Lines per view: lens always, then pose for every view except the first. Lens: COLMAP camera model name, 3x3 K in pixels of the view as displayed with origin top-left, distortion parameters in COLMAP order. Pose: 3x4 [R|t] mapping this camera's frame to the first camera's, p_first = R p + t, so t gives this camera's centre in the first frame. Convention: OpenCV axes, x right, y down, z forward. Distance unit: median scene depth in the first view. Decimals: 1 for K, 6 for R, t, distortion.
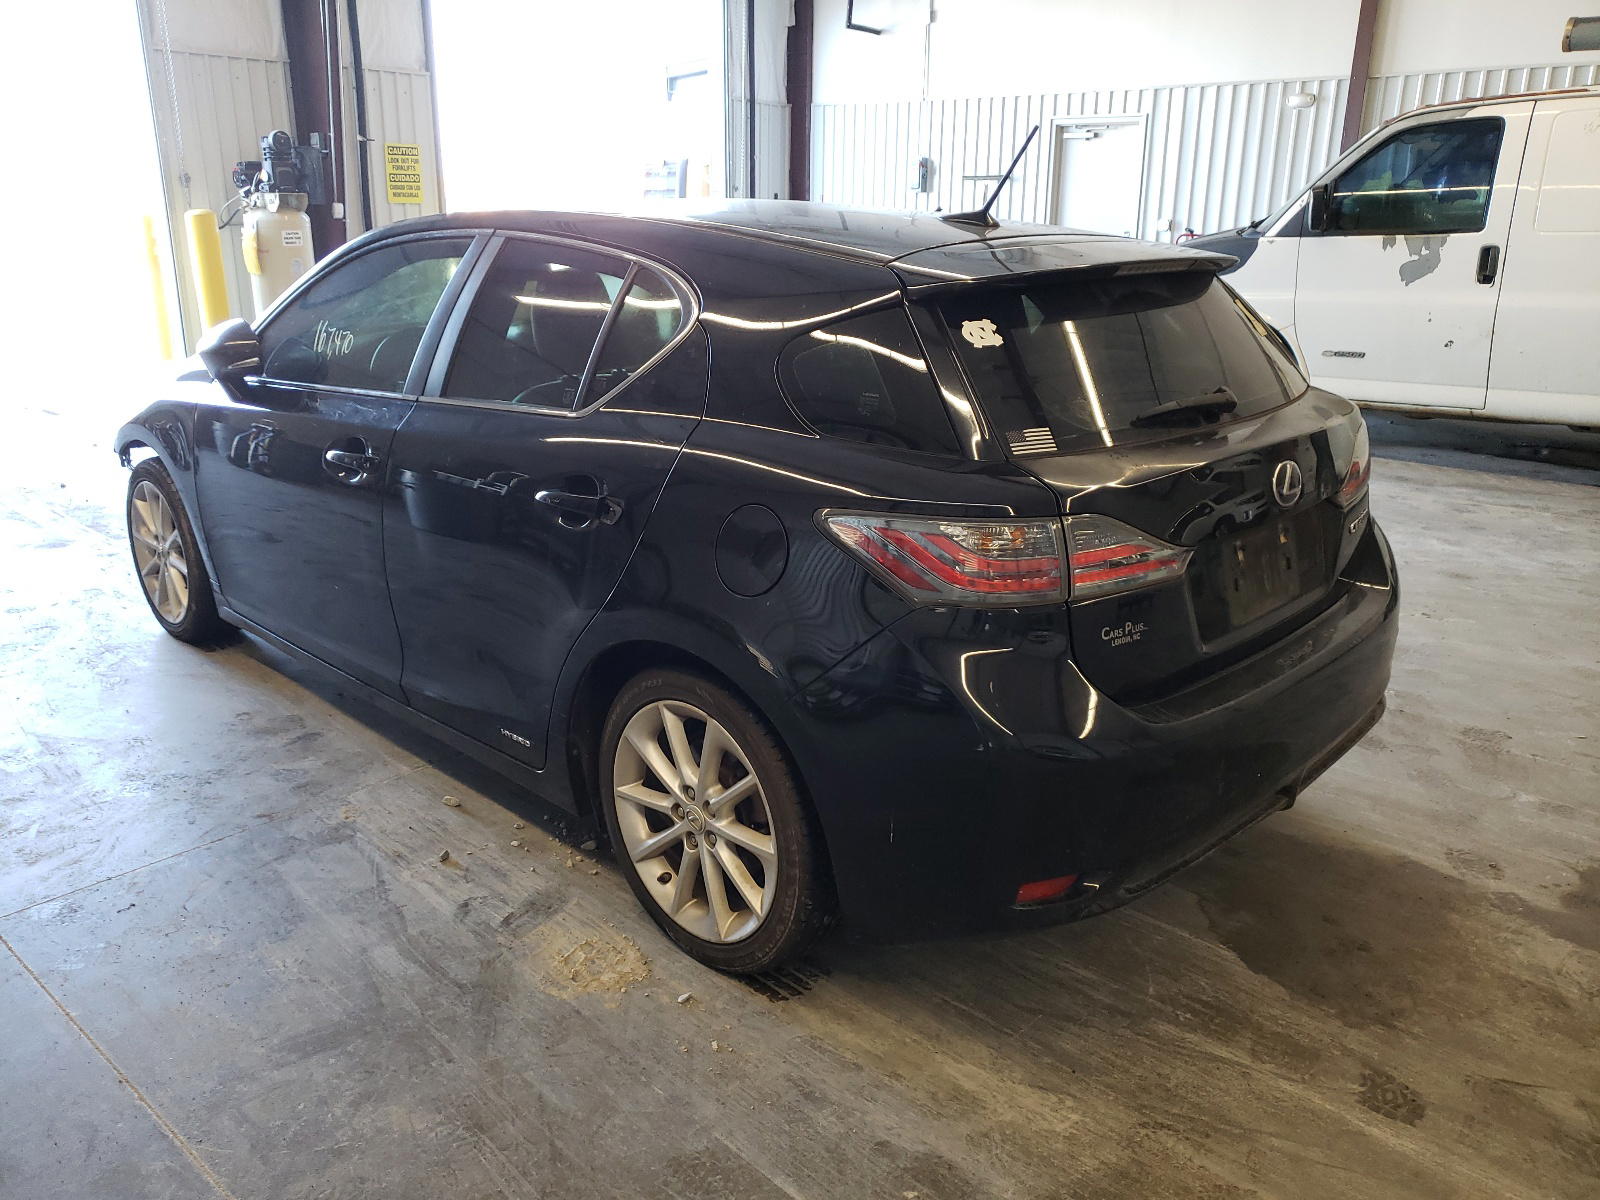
lens RADIAL K [[1221.5, 0, 800.0], [0, 1221.5, 600.0], [0, 0, 1]] dist [0.008729, 0.010379]
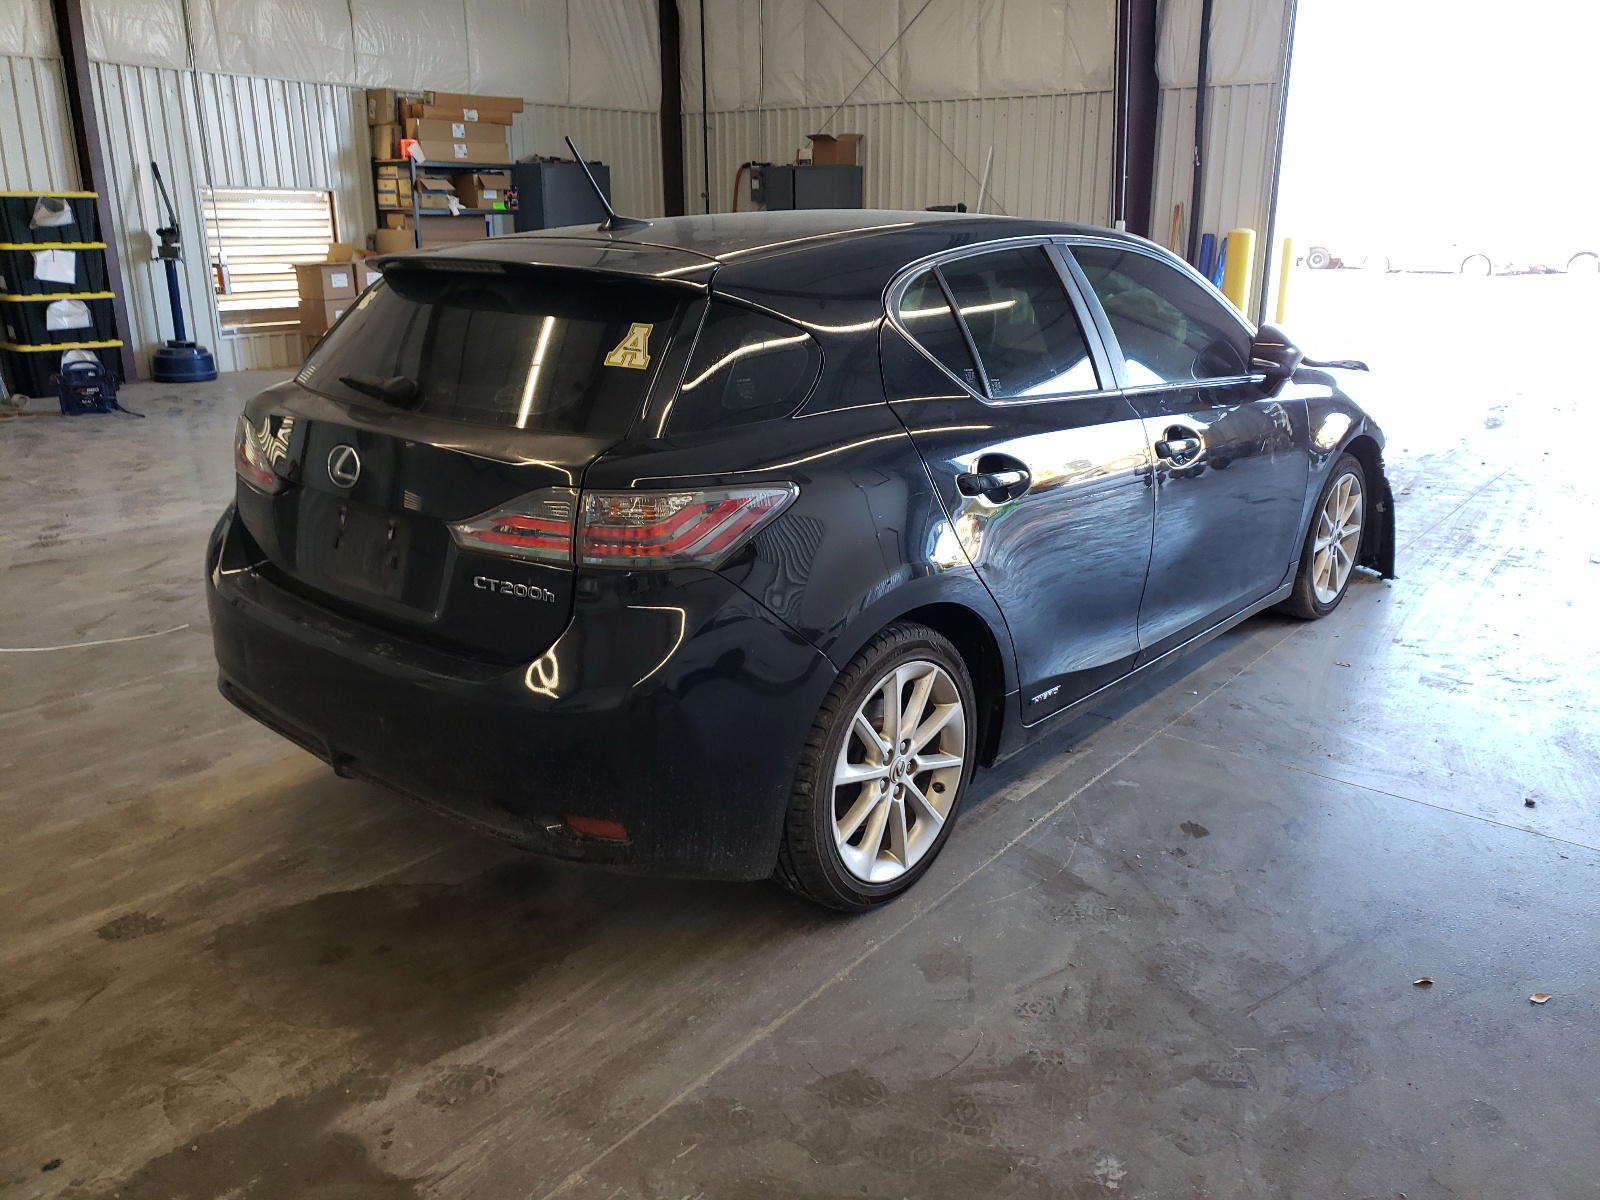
lens RADIAL K [[1264.0, 0, 838.3], [0, 1264.0, 602.6], [0, 0, 1]] dist [0.011490, 0.005288]
pose [[0.076604, 0.289485, -0.954112, 1.414091], [-0.311959, 0.915839, 0.252826, -0.370993], [0.947002, 0.278277, 0.160464, 1.177171]]
